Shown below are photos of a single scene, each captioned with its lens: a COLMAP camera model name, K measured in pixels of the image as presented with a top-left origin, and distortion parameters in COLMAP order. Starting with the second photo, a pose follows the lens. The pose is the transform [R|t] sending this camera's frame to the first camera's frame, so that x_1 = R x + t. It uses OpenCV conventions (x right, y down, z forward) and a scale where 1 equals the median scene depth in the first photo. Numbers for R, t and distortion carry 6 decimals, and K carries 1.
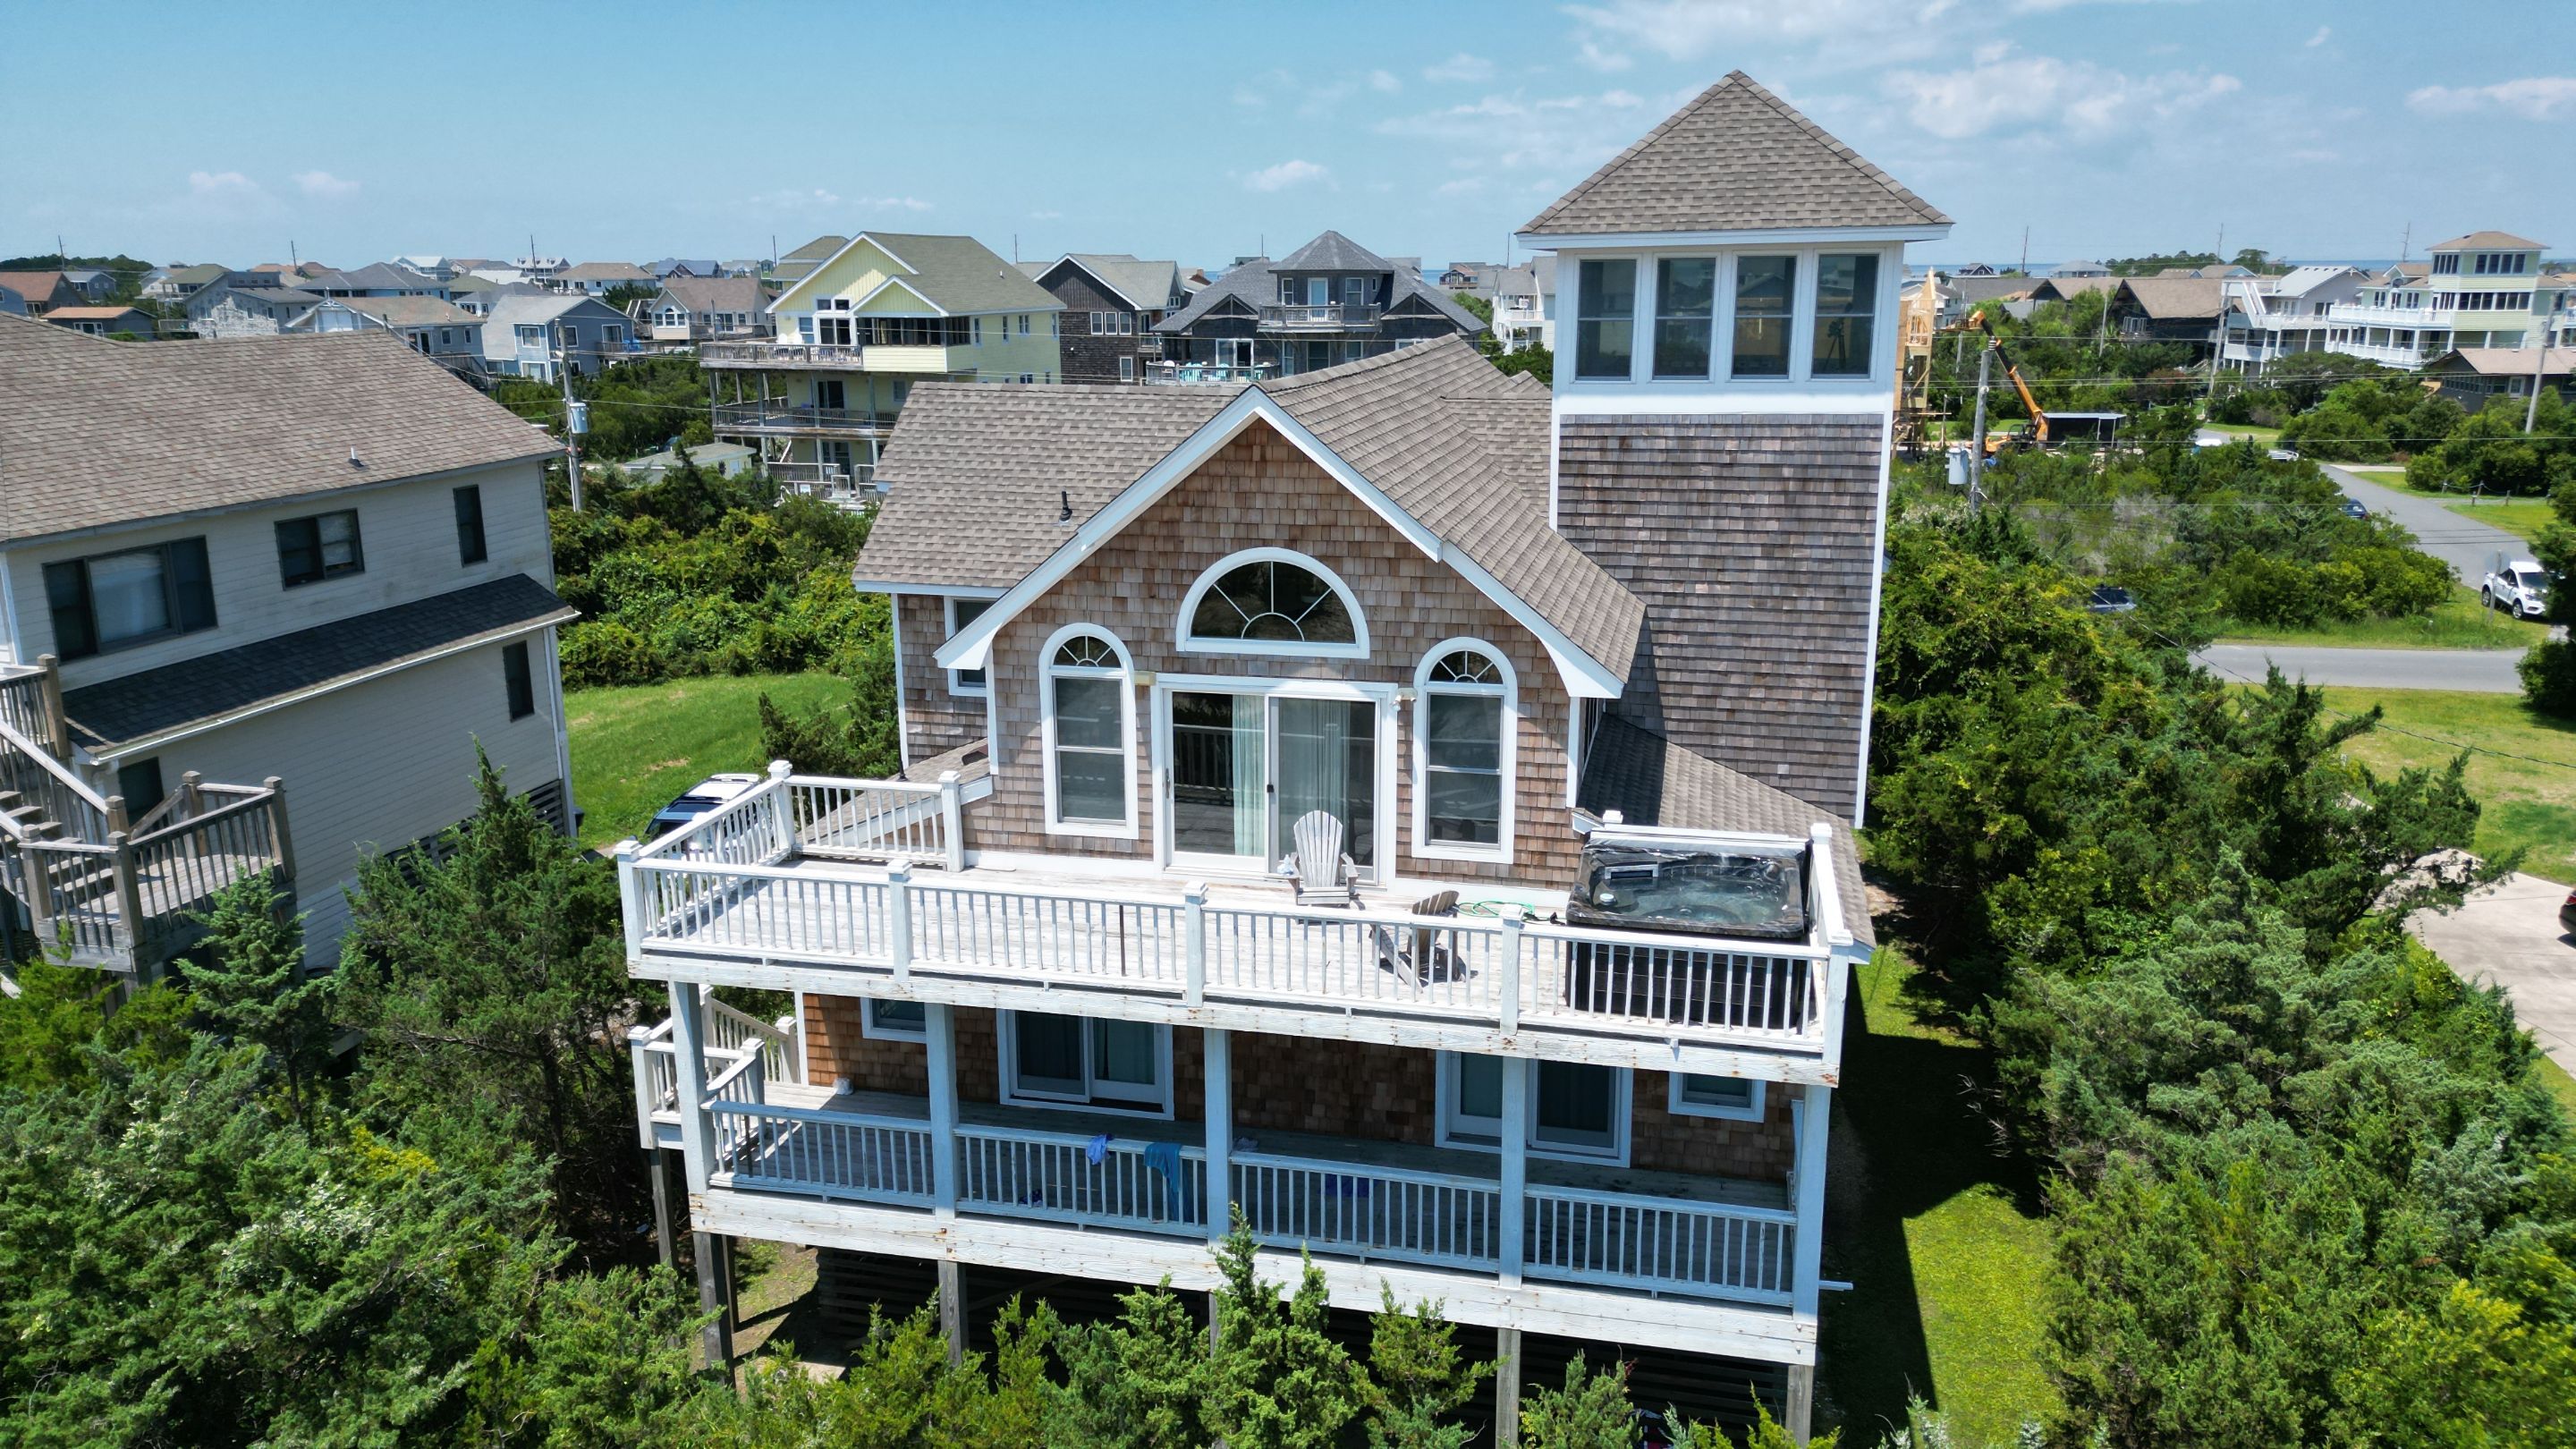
lens RADIAL K [[1808.4, 0, 1282.6], [0, 1808.4, 716.8], [0, 0, 1]] dist [0.071545, -0.072624]
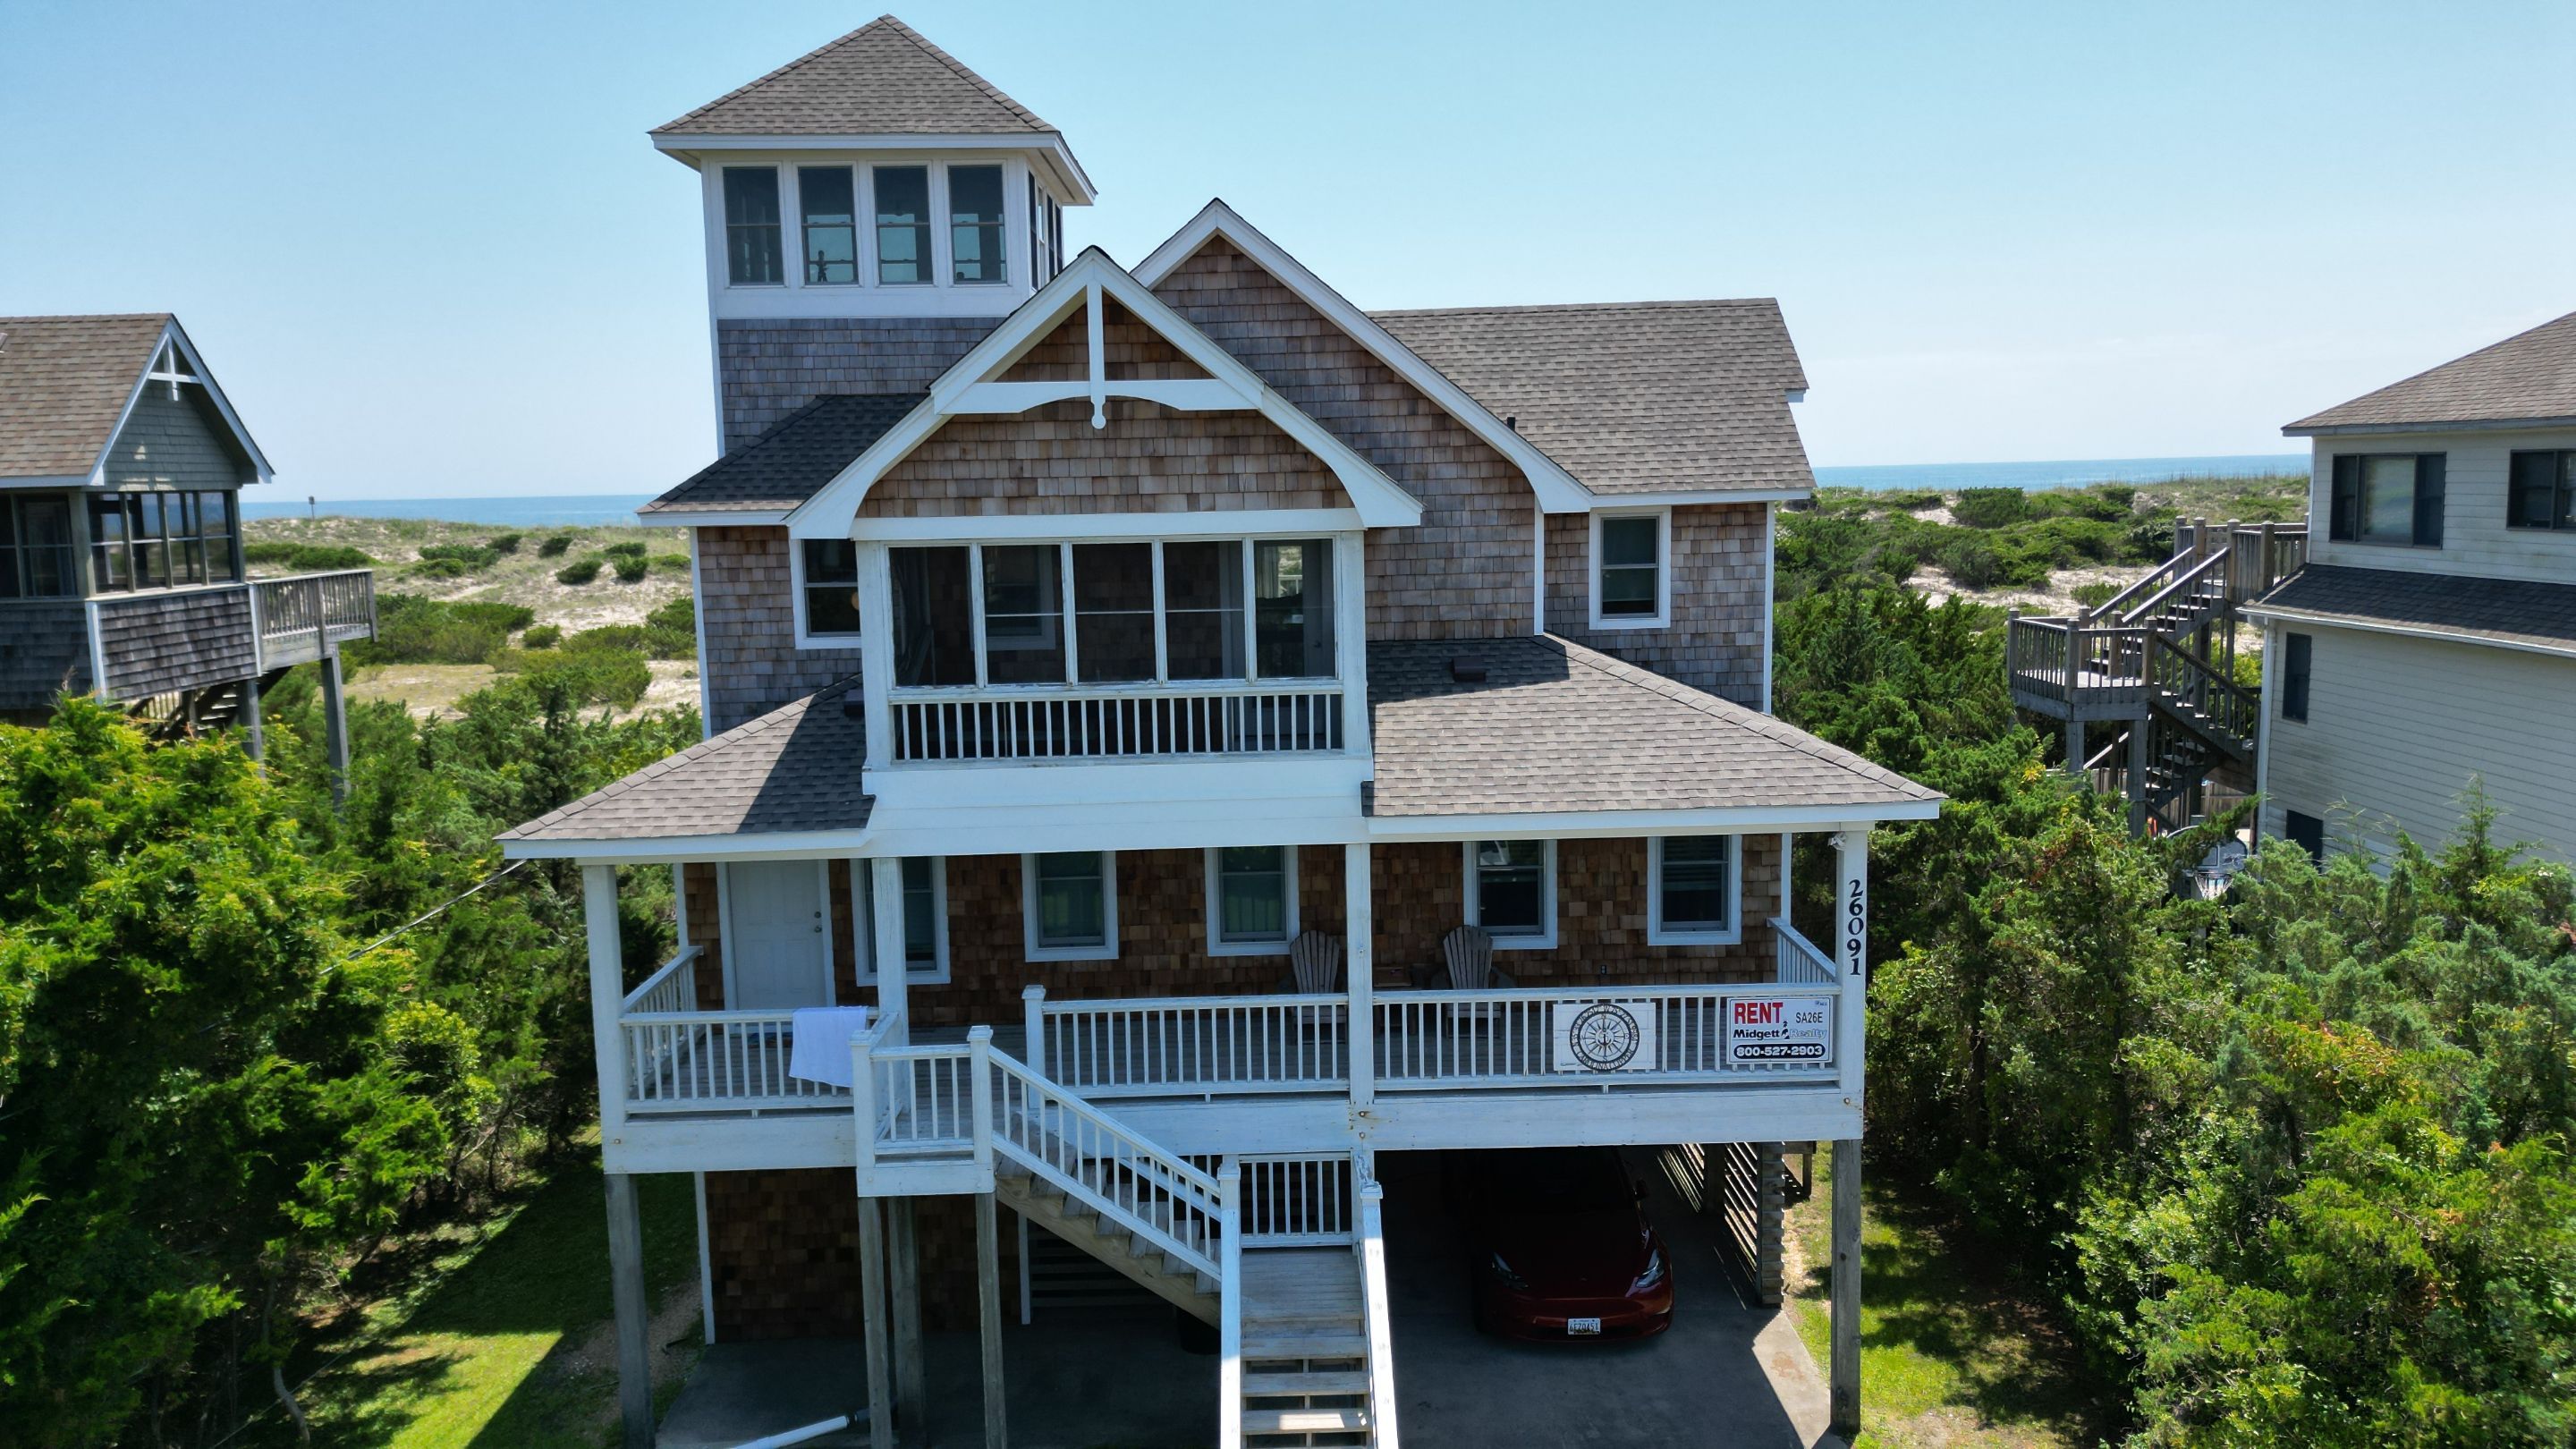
lens RADIAL K [[1808.4, 0, 1285.4], [0, 1808.4, 708.7], [0, 0, 1]] dist [0.071545, -0.072624]
pose [[-0.971191, 0.057337, -0.231302, 0.294524], [-0.029459, 0.934291, 0.355291, -0.363130], [0.236475, 0.351870, -0.905686, 2.160179]]
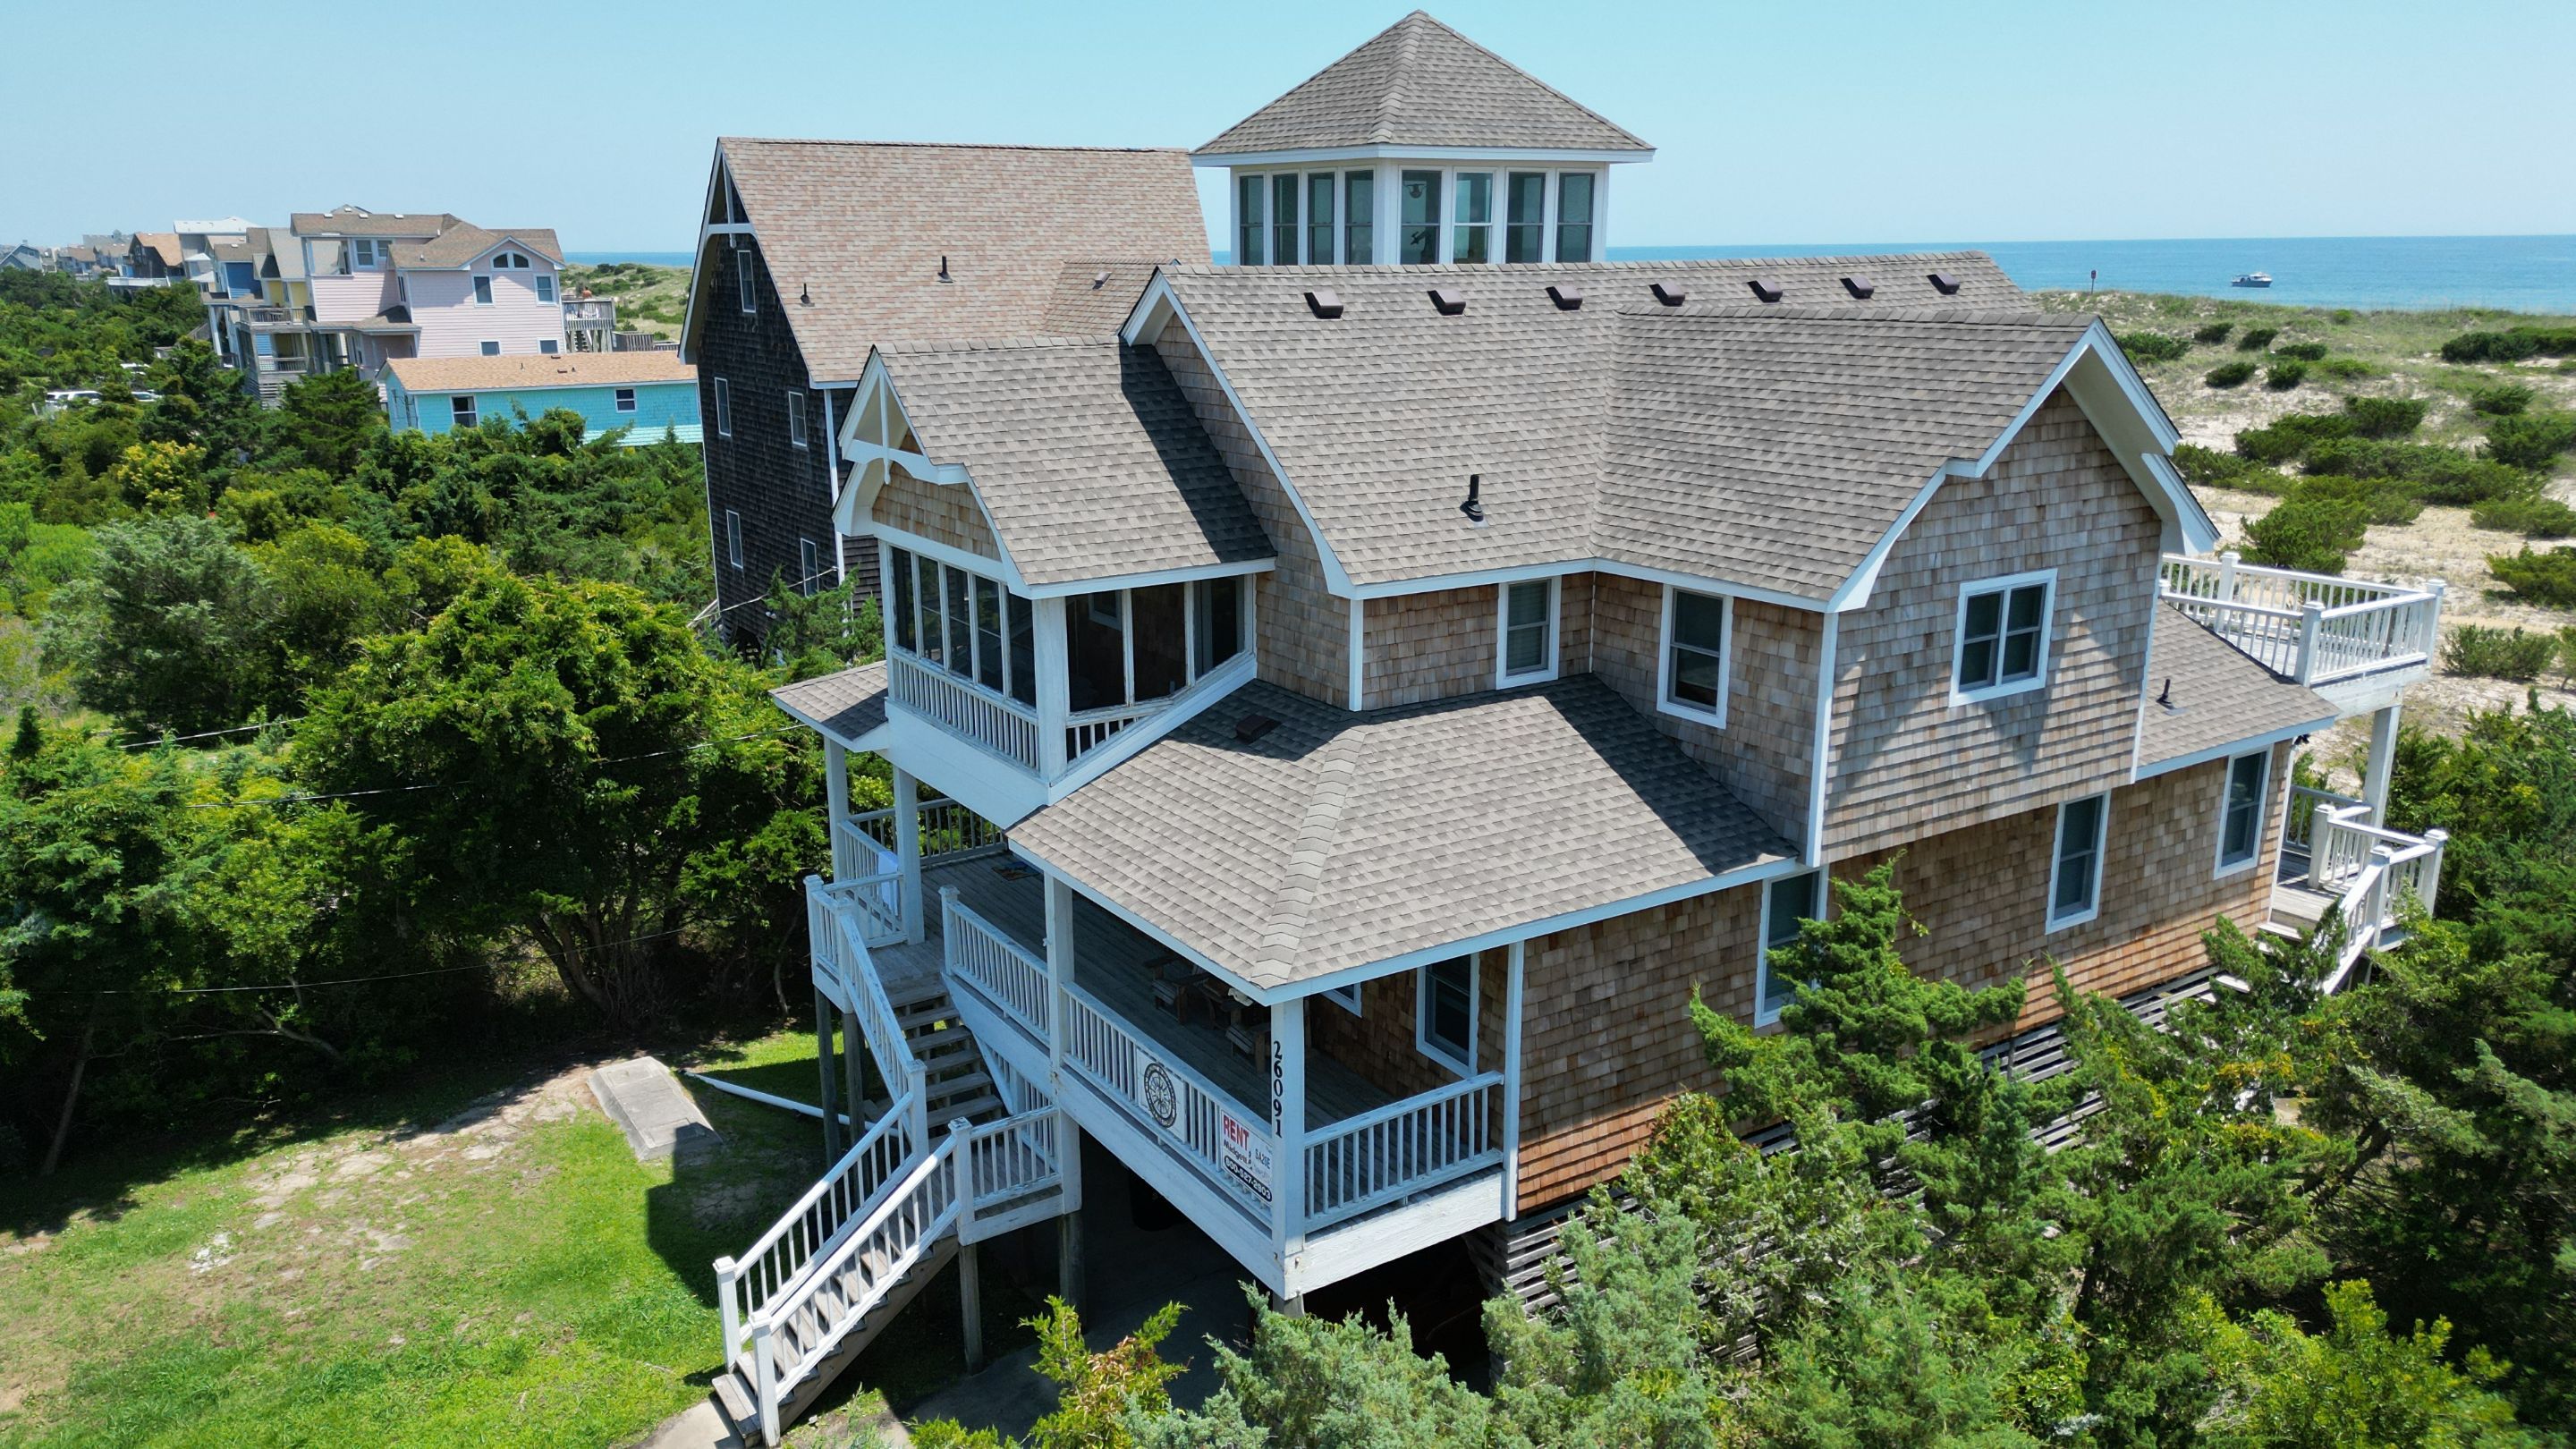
lens RADIAL K [[1808.4, 0, 1283.5], [0, 1808.4, 716.3], [0, 0, 1]] dist [0.071545, -0.072624]
pose [[-0.721863, -0.163370, 0.672476, -0.535481], [0.176657, 0.896040, 0.407313, -0.439715], [-0.669109, 0.412822, -0.617958, 1.954042]]
